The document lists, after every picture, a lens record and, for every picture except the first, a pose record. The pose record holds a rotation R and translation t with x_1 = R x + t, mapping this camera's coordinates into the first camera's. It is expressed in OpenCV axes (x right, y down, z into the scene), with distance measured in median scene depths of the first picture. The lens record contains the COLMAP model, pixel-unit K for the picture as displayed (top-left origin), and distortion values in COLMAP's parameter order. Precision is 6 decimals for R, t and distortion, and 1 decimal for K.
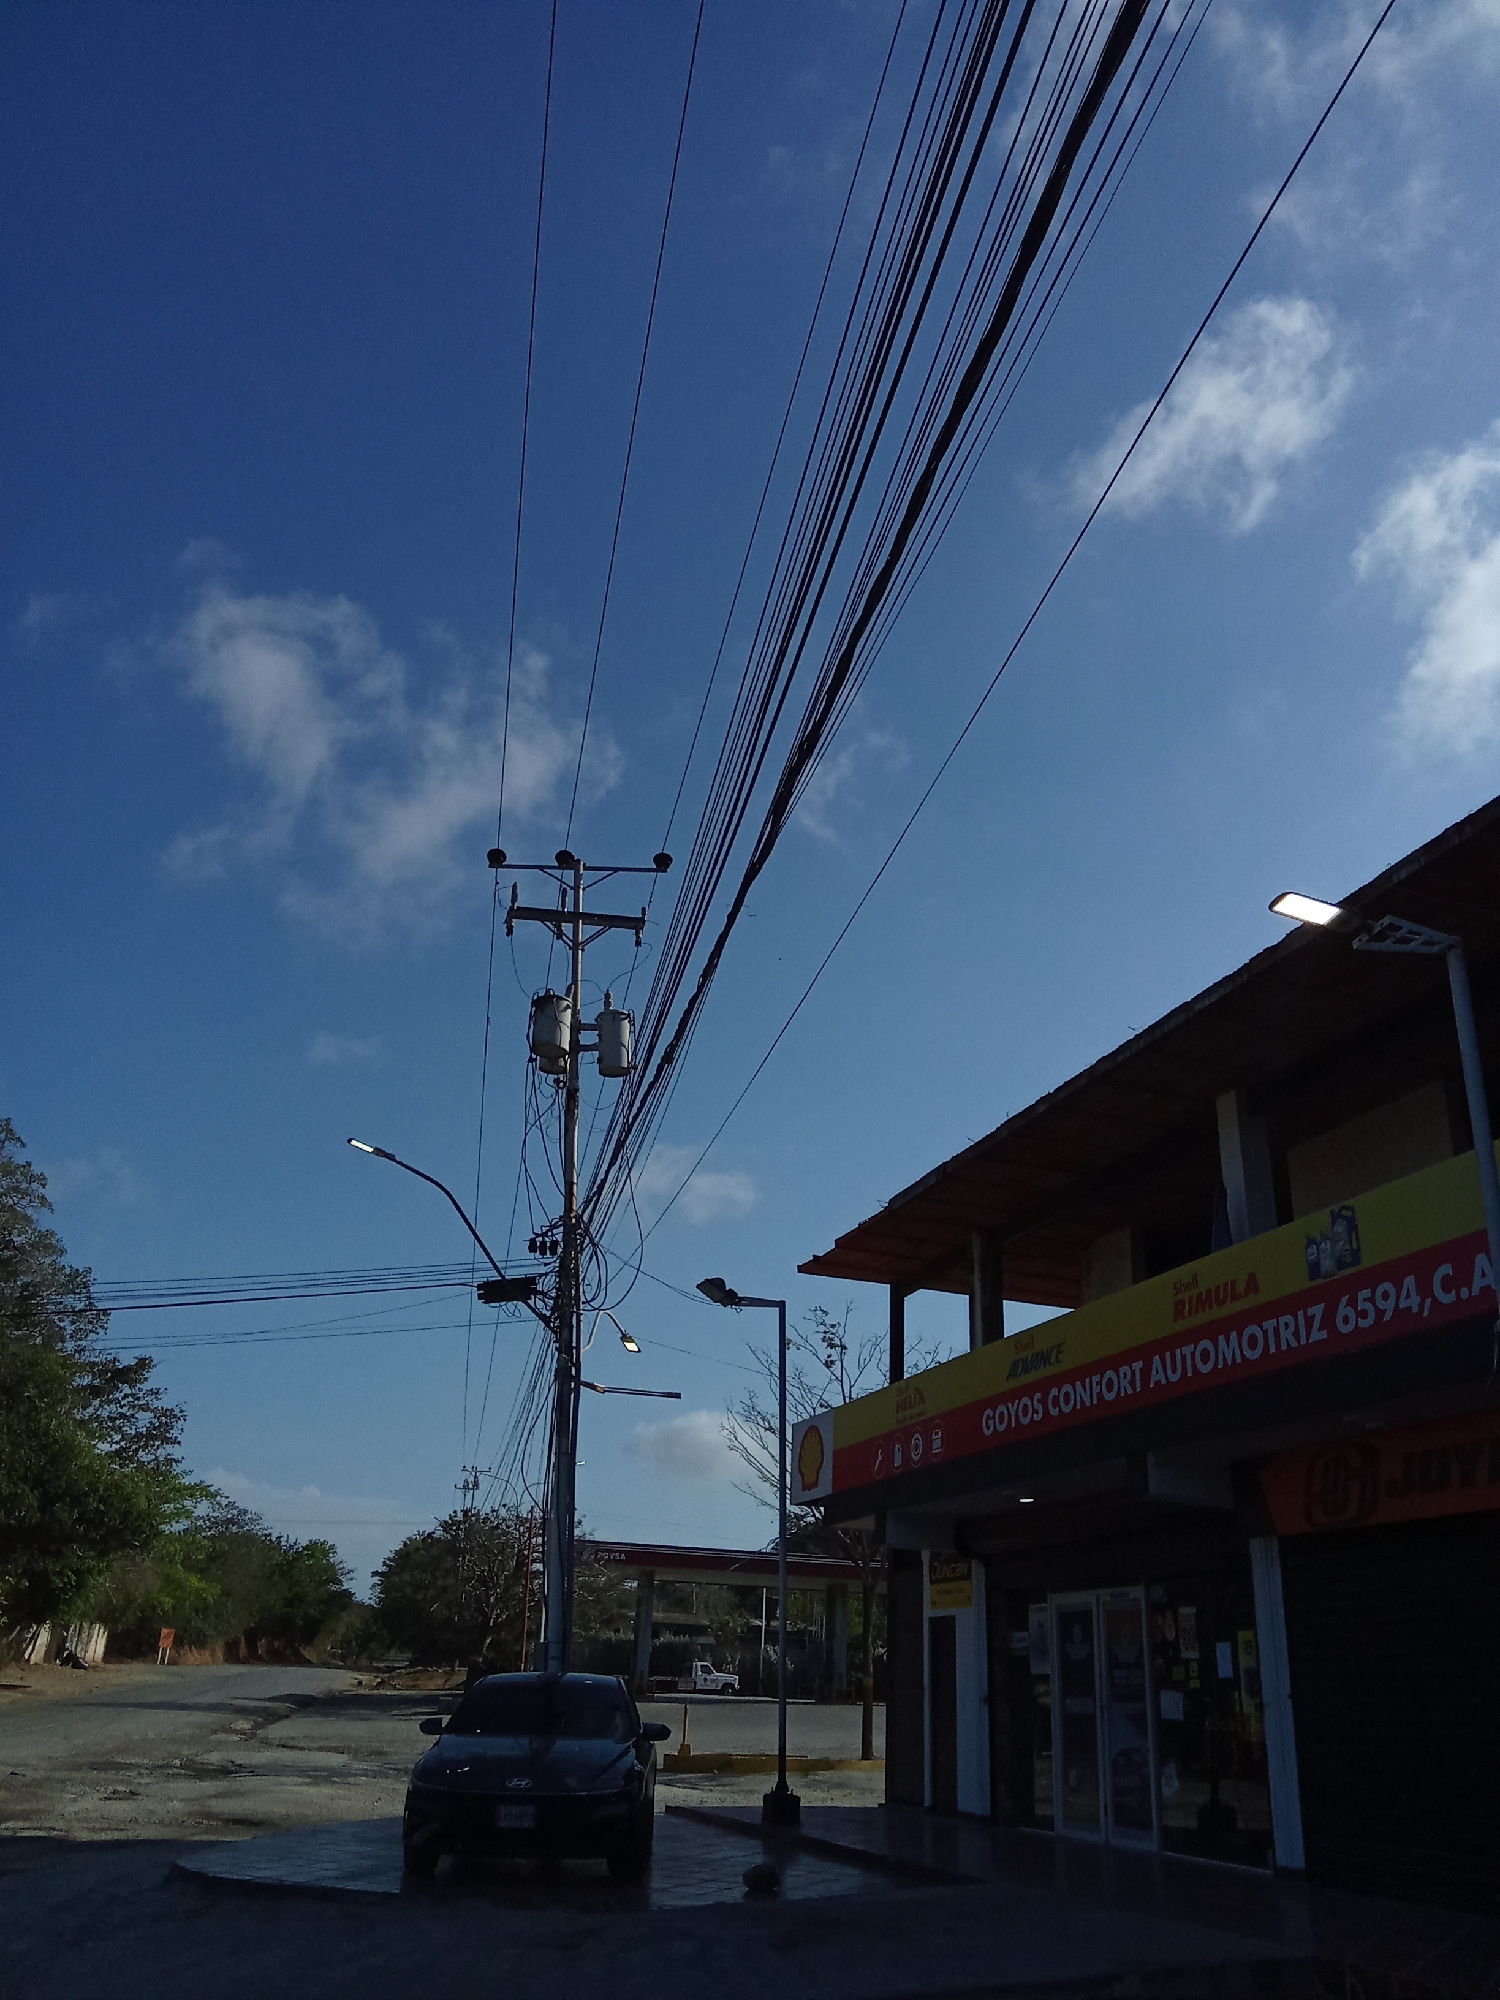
lens RADIAL K [[1554.6, 0, 754.6], [0, 1554.6, 1002.7], [0, 0, 1]] dist [0.055584, -0.097819]
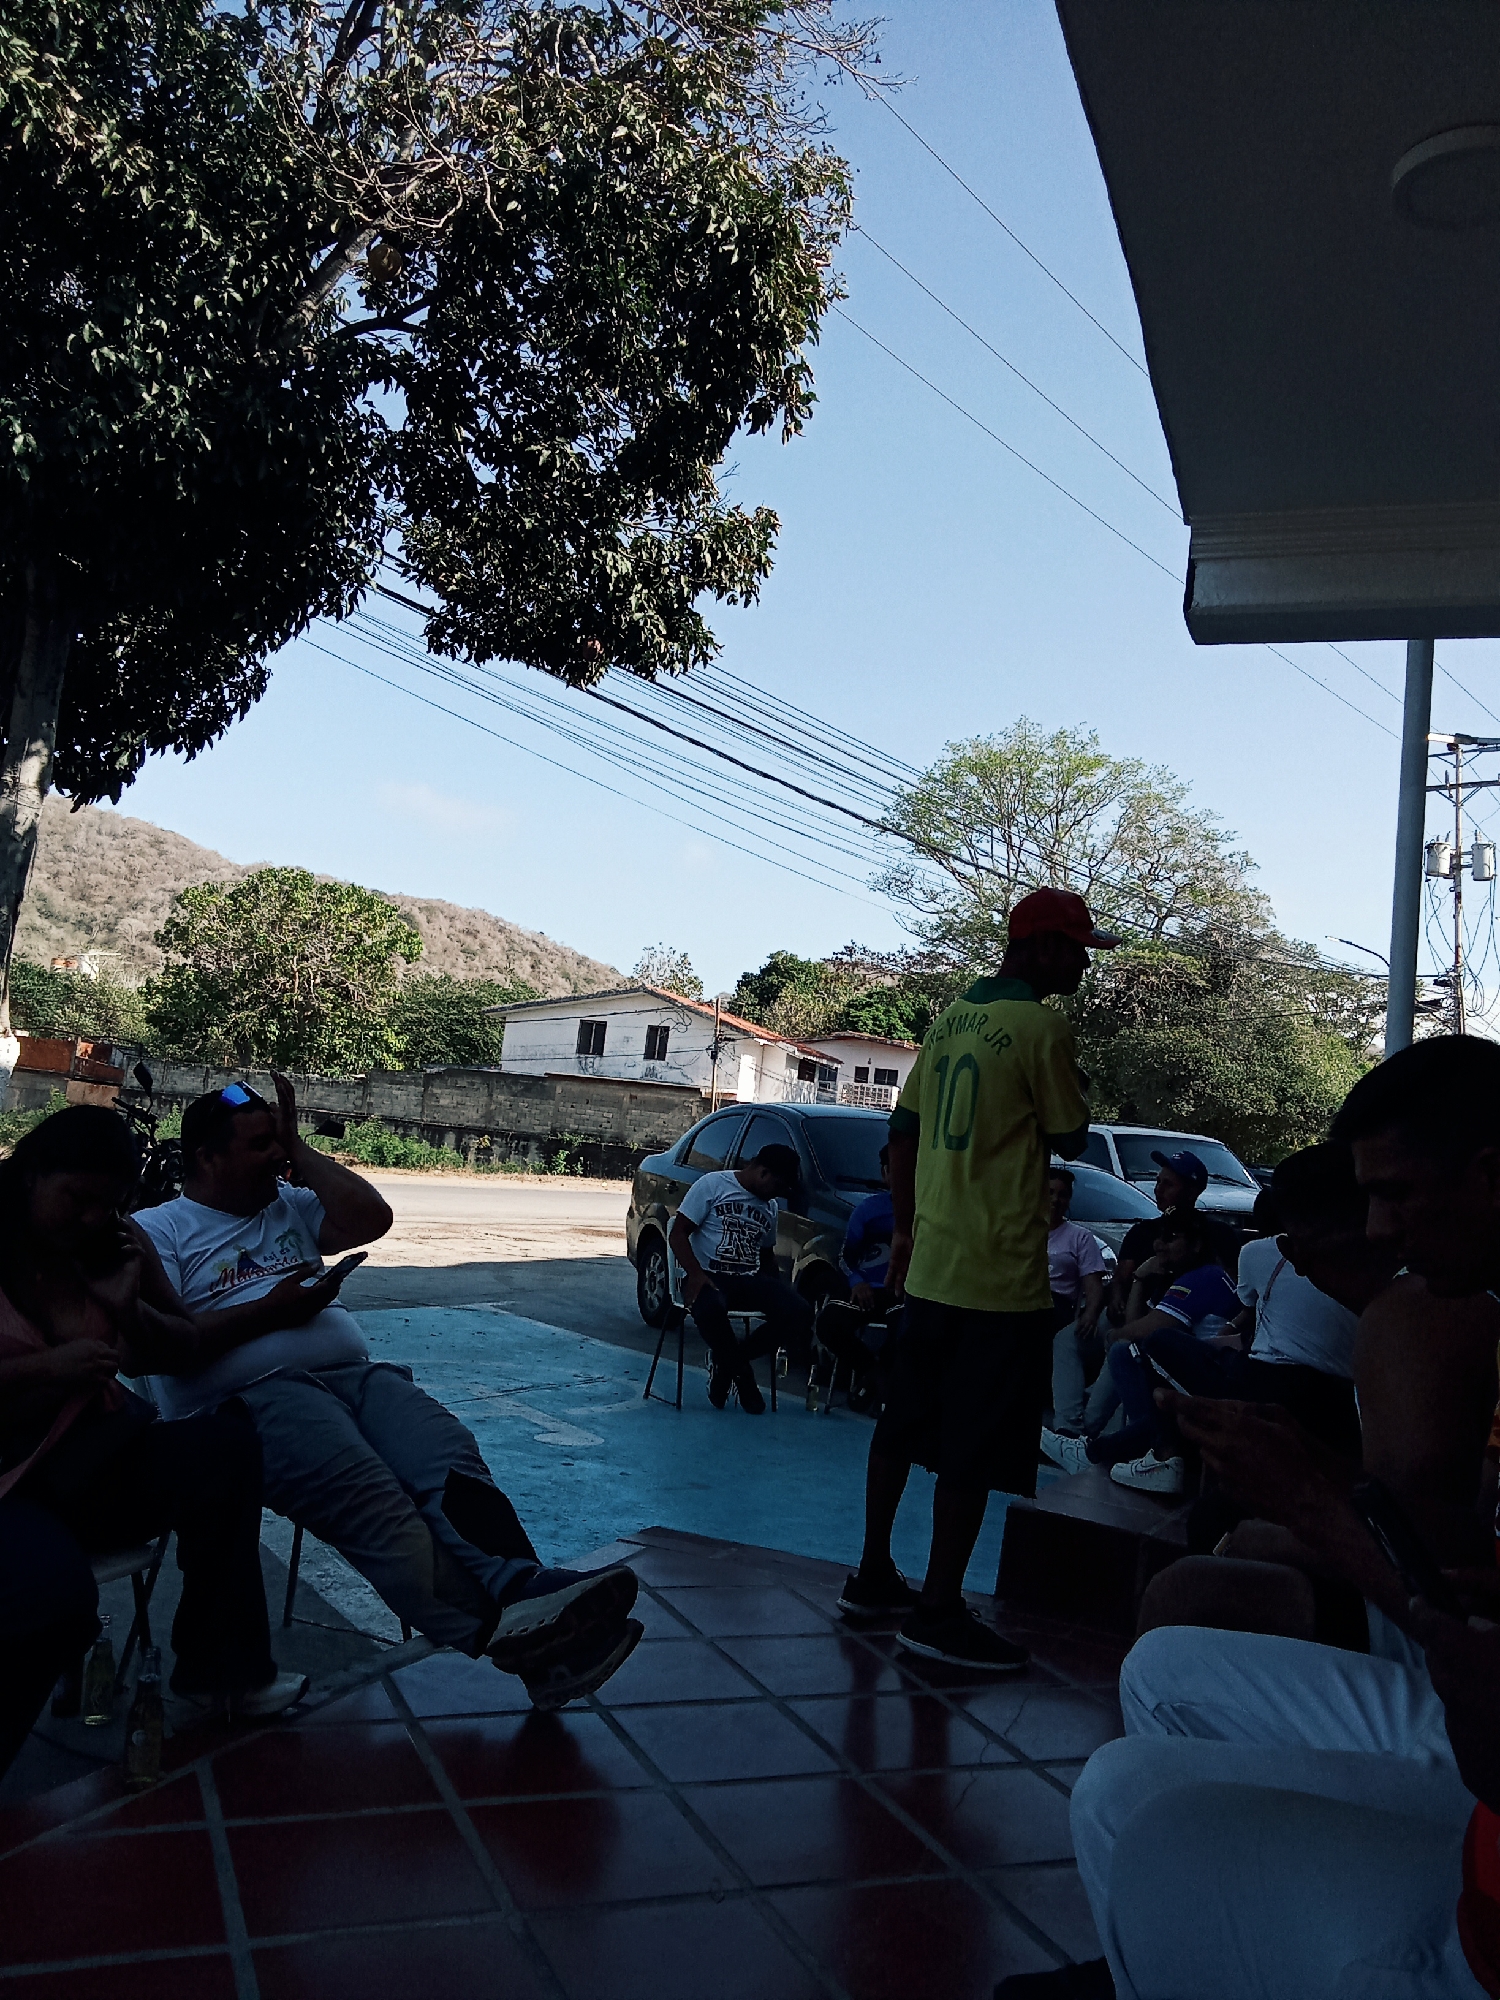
lens RADIAL K [[1554.6, 0, 754.6], [0, 1554.6, 1002.7], [0, 0, 1]] dist [0.055584, -0.097819]
pose [[0.671123, -0.022300, -0.741010, 0.630813], [0.211545, 0.963749, 0.162591, -0.268330], [0.710522, -0.265875, 0.651512, -0.713422]]
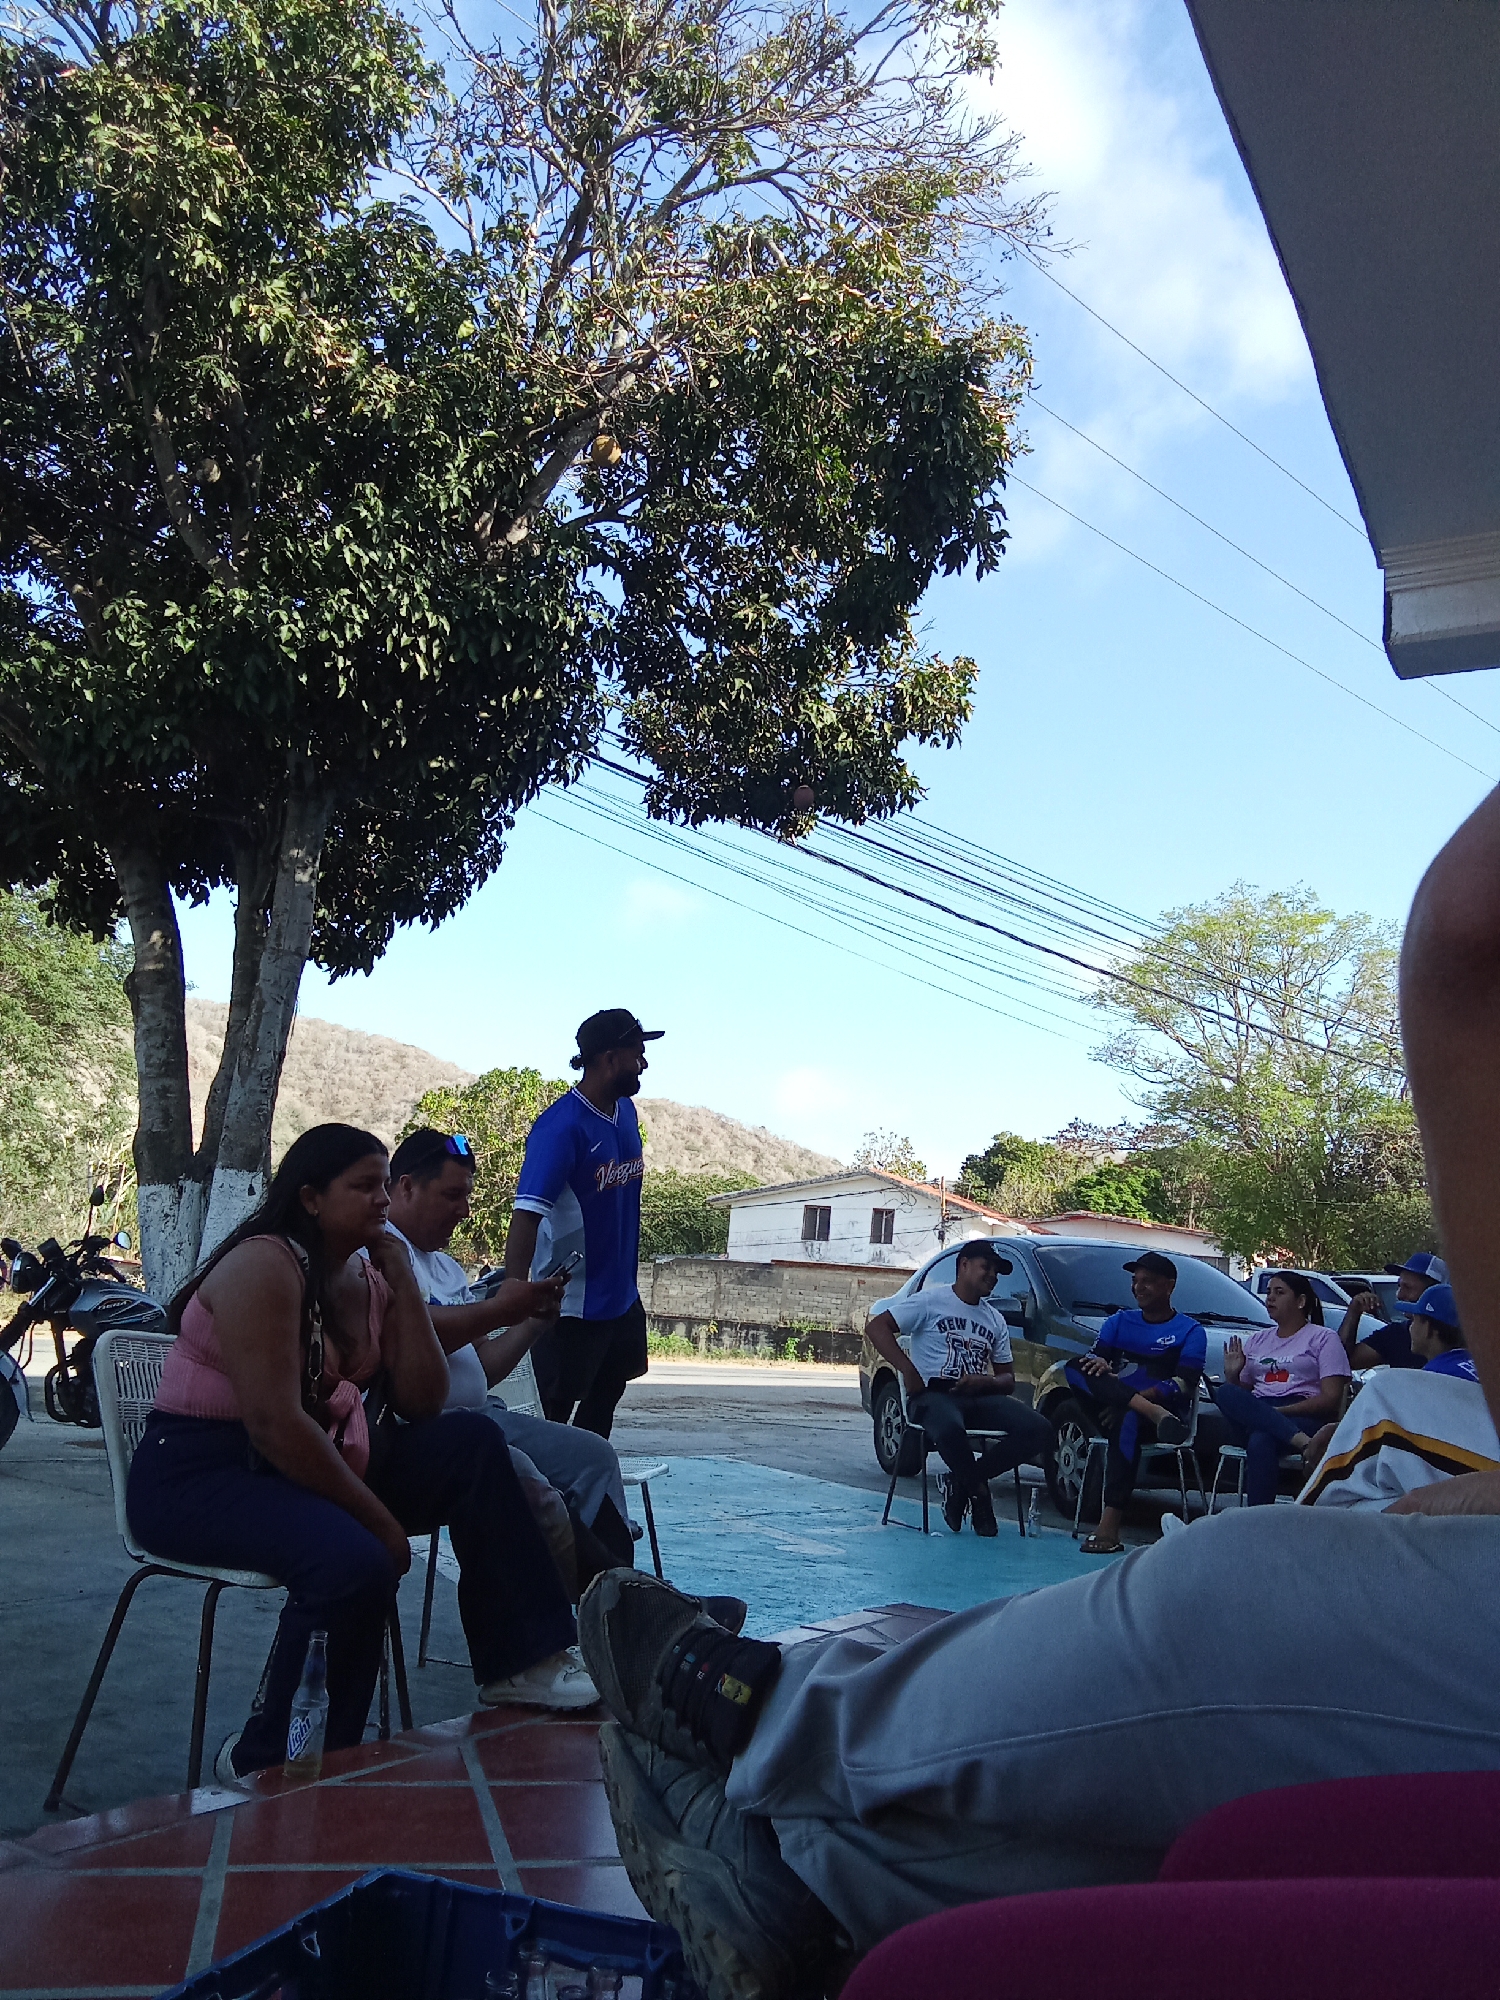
lens RADIAL K [[1553.9, 0, 755.9], [0, 1553.9, 1000.6], [0, 0, 1]] dist [0.066349, -0.111784]
pose [[0.558118, -0.147127, -0.816613, 0.634269], [0.266630, 0.963761, 0.008592, -0.249071], [0.785756, -0.222529, 0.577121, -0.722555]]
